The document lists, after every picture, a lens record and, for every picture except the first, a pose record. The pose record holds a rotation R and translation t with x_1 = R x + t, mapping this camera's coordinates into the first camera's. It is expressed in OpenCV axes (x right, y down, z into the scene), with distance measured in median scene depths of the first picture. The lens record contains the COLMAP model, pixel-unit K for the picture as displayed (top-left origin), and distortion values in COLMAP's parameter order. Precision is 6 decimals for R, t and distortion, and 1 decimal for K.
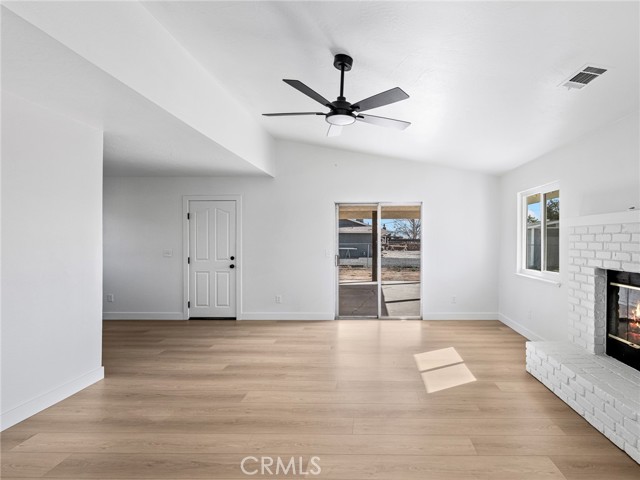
lens RADIAL K [[341.7, 0, 368.3], [0, 341.7, 239.8], [0, 0, 1]] dist [-0.004387, -0.000318]
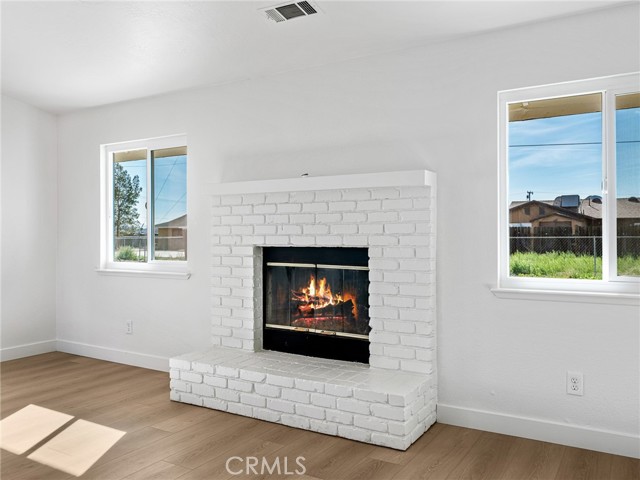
lens RADIAL K [[530.5, 0, 317.0], [0, 530.5, 235.5], [0, 0, 1]] dist [-0.012534, -0.004292]
pose [[0.517573, -0.006278, 0.855616, -0.340799], [0.004899, 0.999978, 0.004374, 0.051559], [-0.855625, 0.001928, 0.517592, 0.212405]]
